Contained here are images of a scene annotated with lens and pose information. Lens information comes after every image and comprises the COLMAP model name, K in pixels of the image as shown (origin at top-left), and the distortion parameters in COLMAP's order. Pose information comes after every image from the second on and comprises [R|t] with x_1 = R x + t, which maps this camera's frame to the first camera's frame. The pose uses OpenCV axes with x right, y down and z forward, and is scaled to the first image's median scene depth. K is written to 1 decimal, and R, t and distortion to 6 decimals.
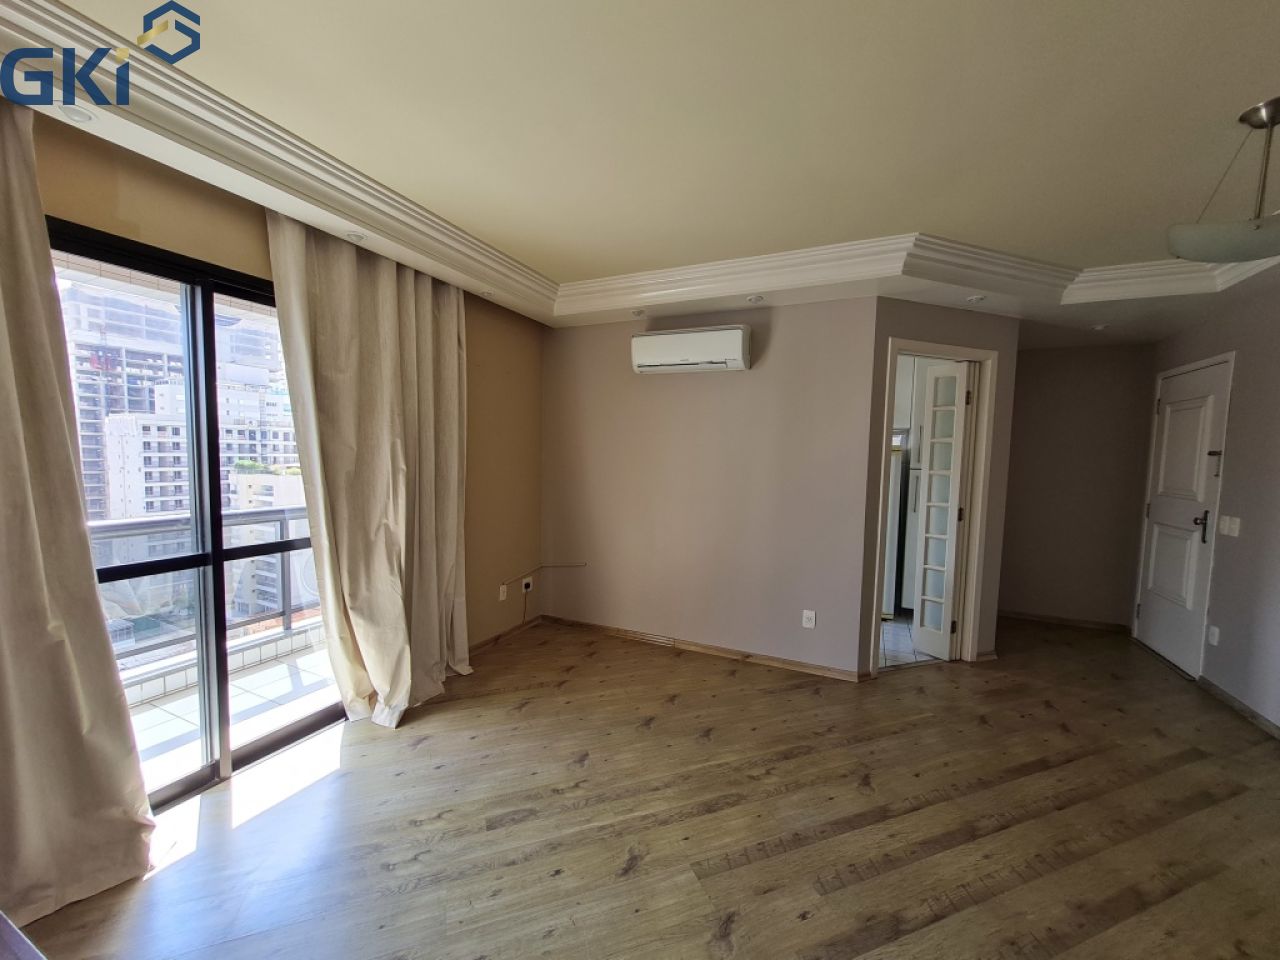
lens RADIAL K [[502.3, 0, 640.5], [0, 502.3, 490.0], [0, 0, 1]] dist [-0.002178, 0.002674]
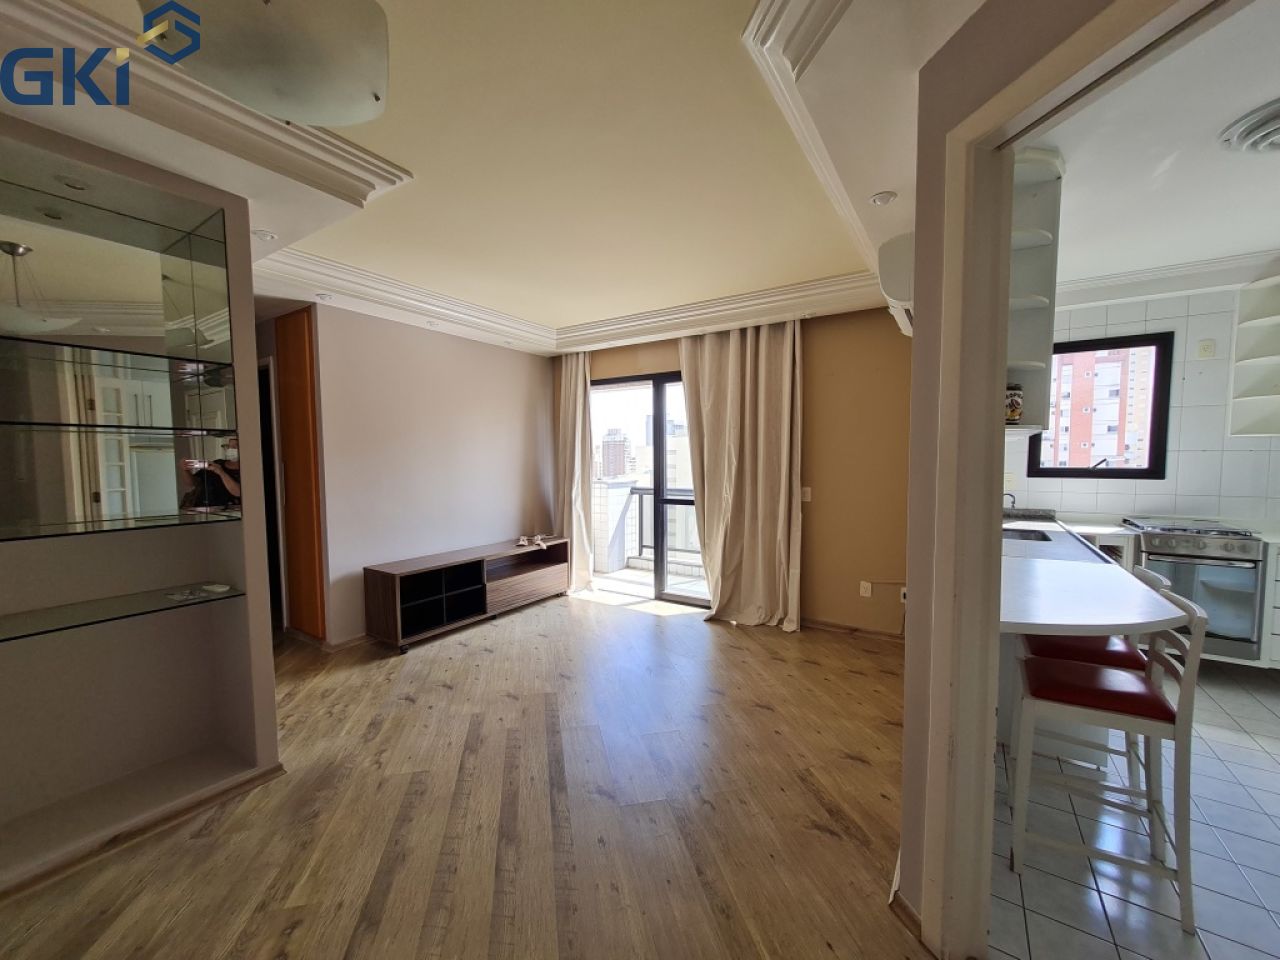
lens RADIAL K [[502.3, 0, 640.5], [0, 502.3, 490.0], [0, 0, 1]] dist [-0.002178, 0.002674]
pose [[-0.146727, 0.043356, -0.988226, 1.340767], [-0.073836, 0.995772, 0.054650, -0.026894], [0.986417, 0.080985, -0.142906, 1.169909]]
